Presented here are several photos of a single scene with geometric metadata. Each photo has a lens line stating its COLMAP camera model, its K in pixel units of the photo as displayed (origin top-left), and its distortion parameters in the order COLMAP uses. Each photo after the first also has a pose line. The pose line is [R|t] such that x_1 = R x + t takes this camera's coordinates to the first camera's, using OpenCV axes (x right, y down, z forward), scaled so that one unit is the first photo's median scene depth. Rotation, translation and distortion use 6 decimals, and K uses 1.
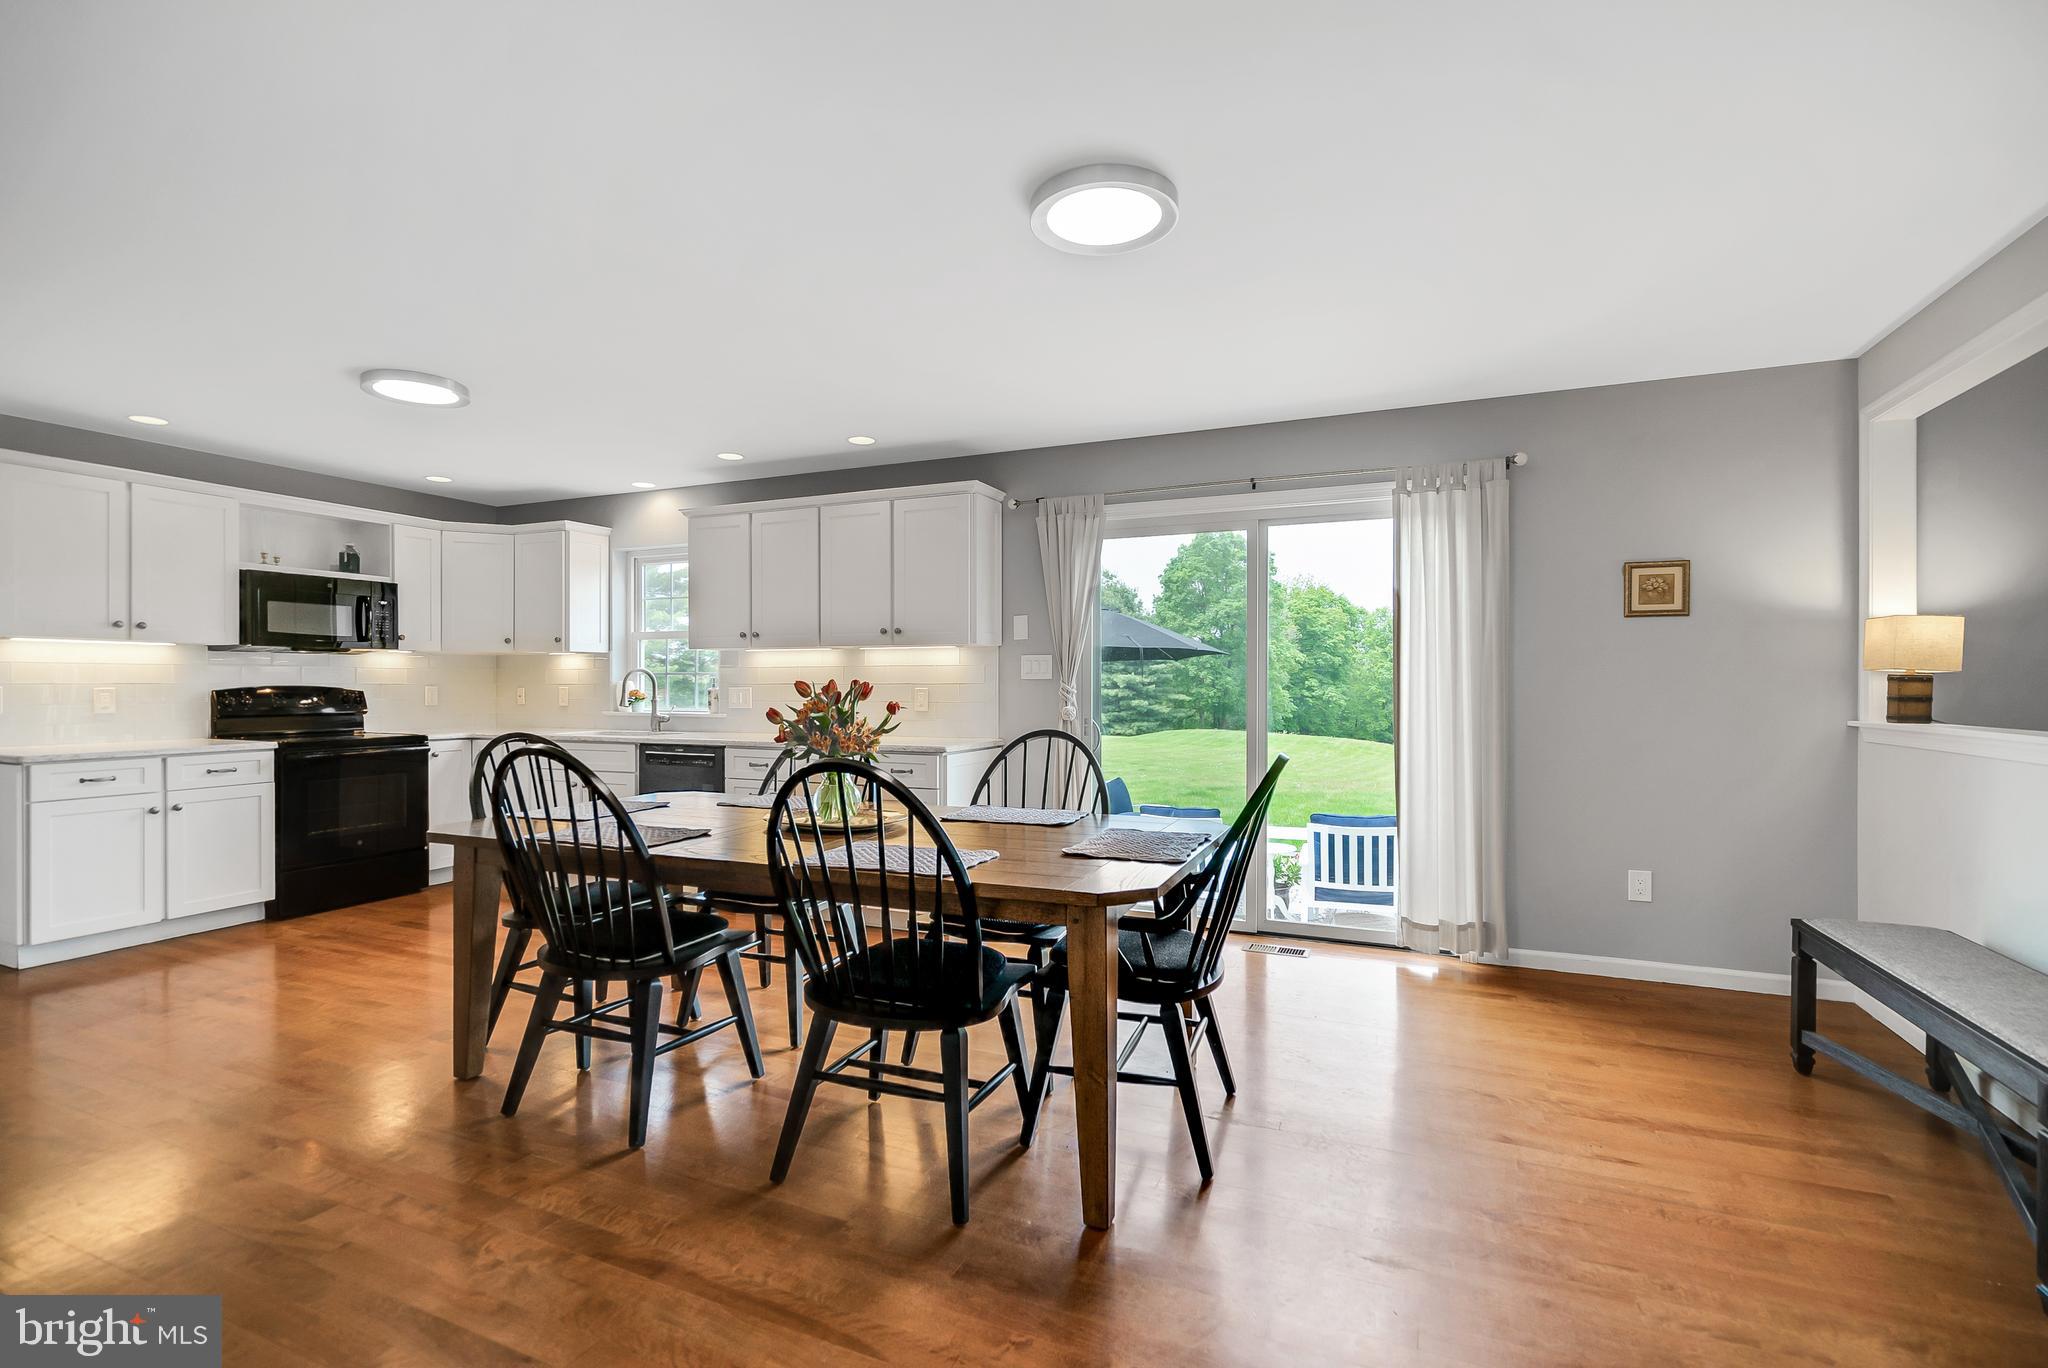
lens RADIAL K [[949.1, 0, 1033.3], [0, 949.1, 687.5], [0, 0, 1]] dist [-0.001534, 0.001470]
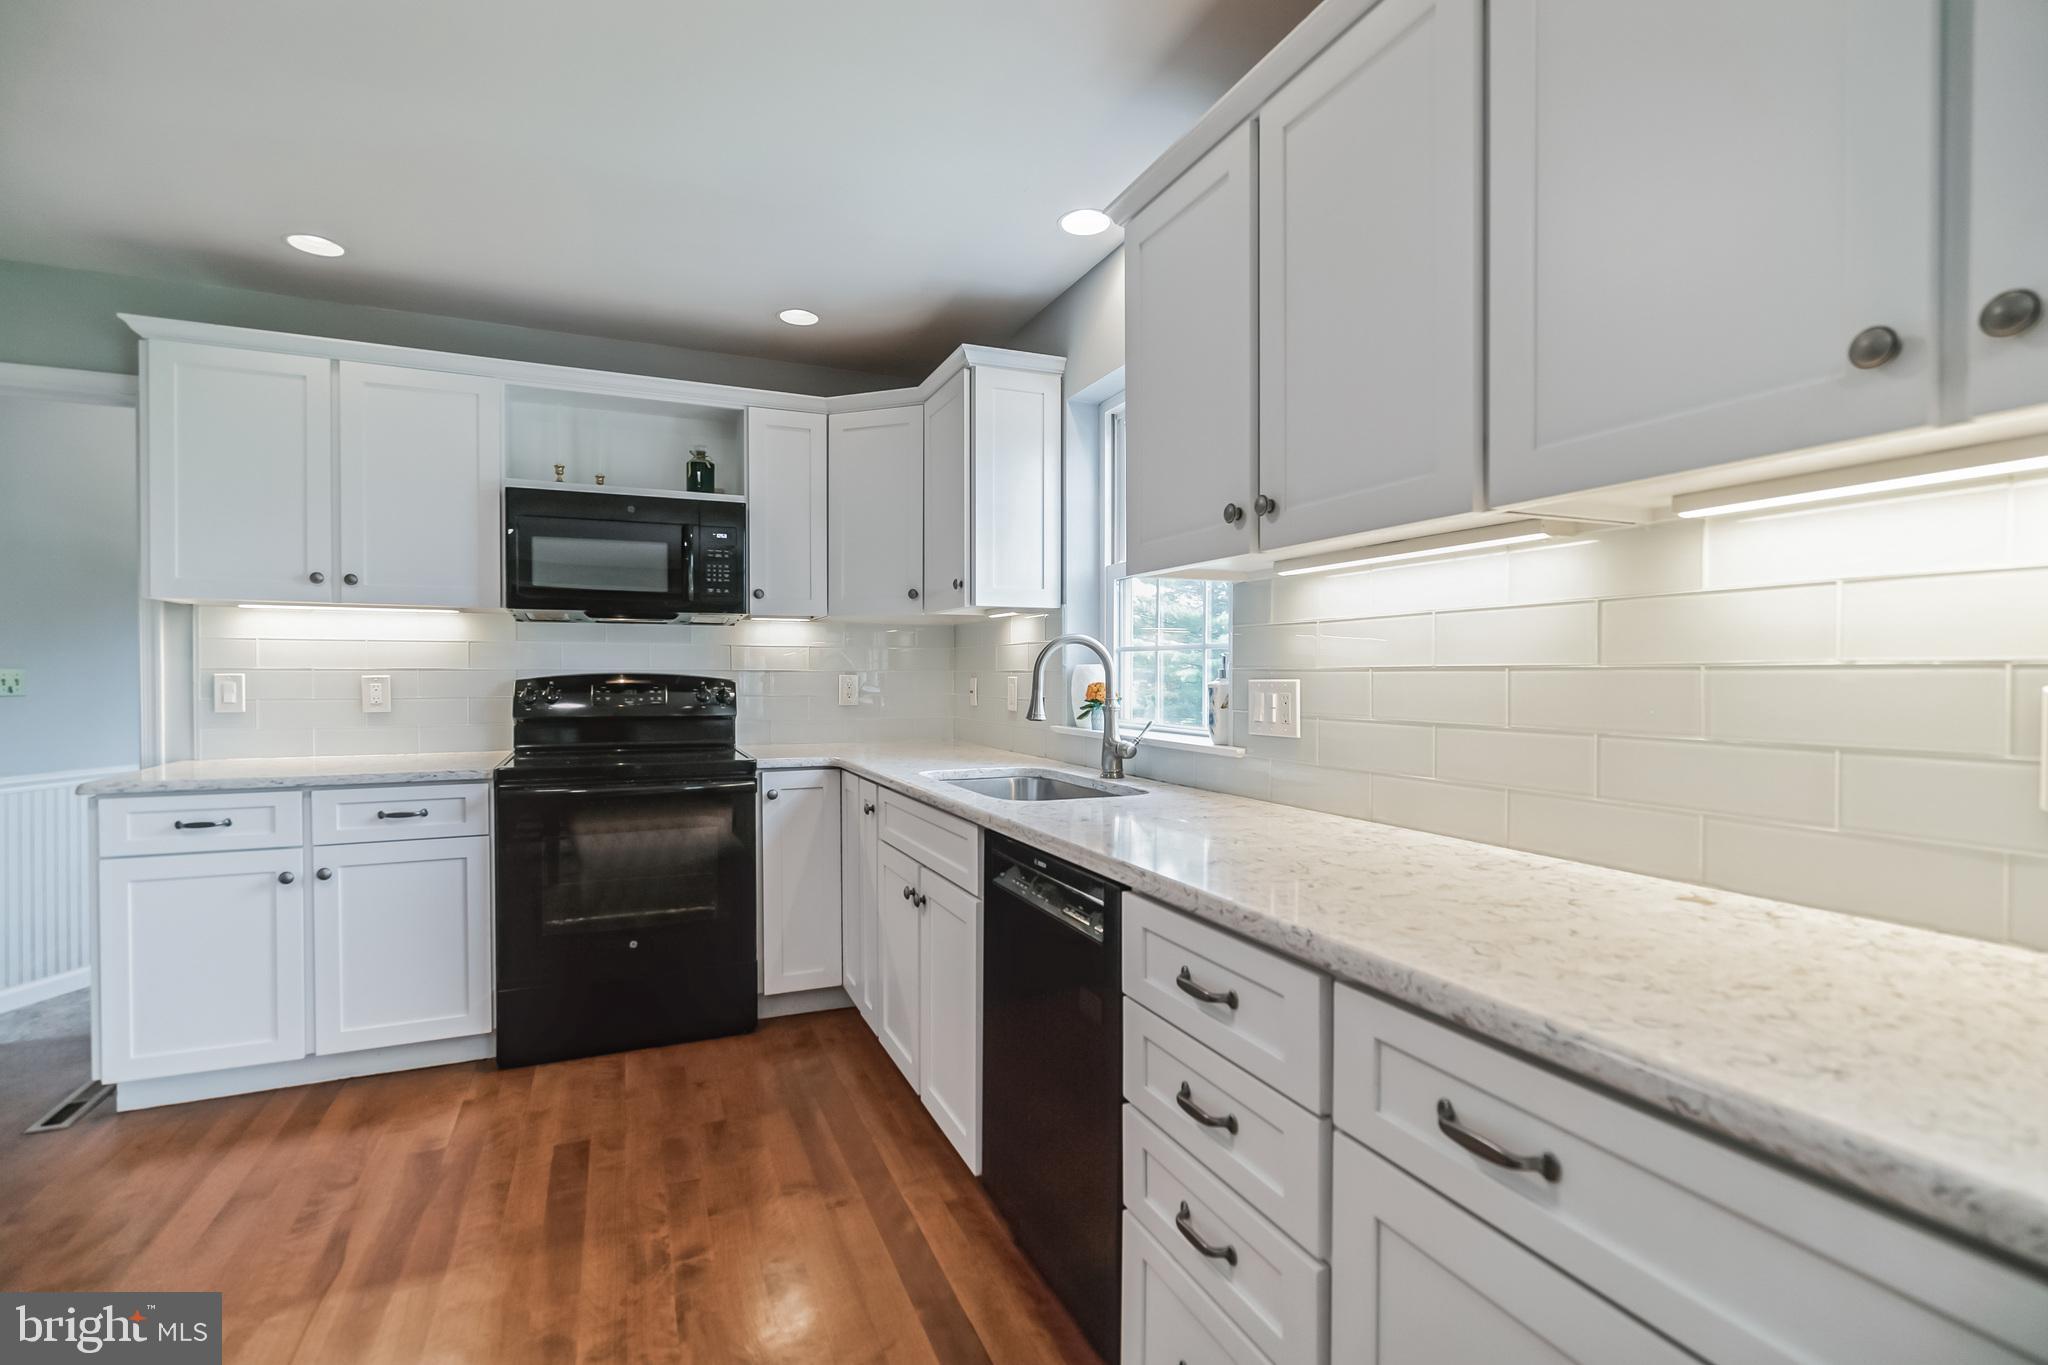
lens RADIAL K [[940.9, 0, 1024.1], [0, 940.9, 687.1], [0, 0, 1]] dist [-0.004822, 0.002492]
pose [[0.732797, 0.010450, -0.680367, -0.151063], [-0.004509, 0.999935, 0.010502, -0.000461], [0.680433, -0.004628, 0.732796, 0.758924]]
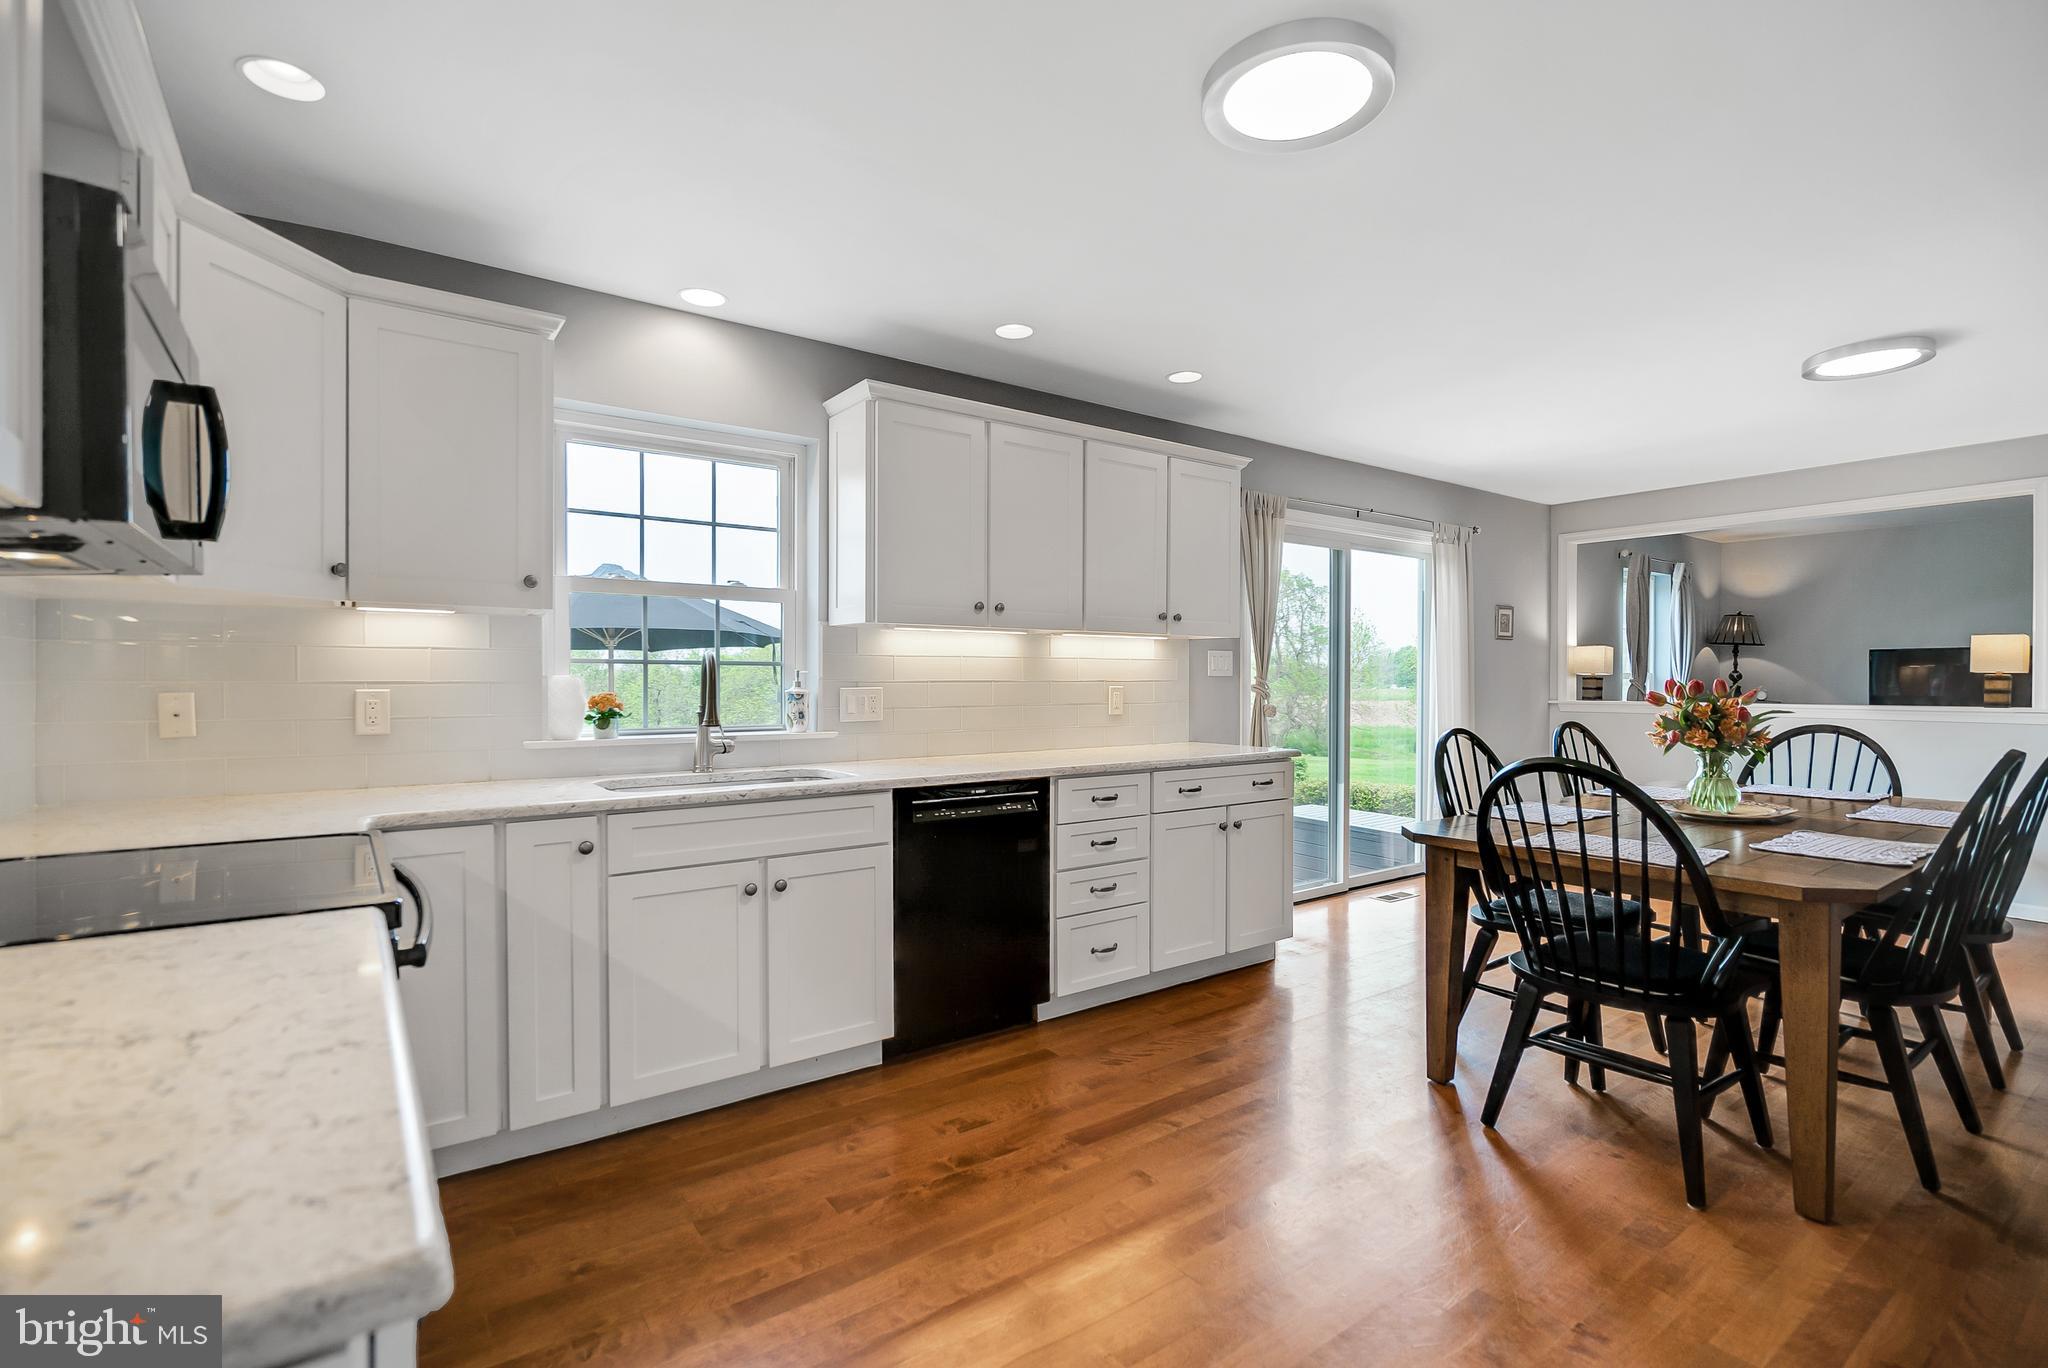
lens RADIAL K [[949.1, 0, 1035.1], [0, 949.1, 688.3], [0, 0, 1]] dist [-0.001534, 0.001470]
pose [[0.497301, -0.008409, 0.867537, -0.890152], [0.002275, 0.999962, 0.008388, -0.004956], [-0.867575, -0.002198, 0.497301, 0.674846]]
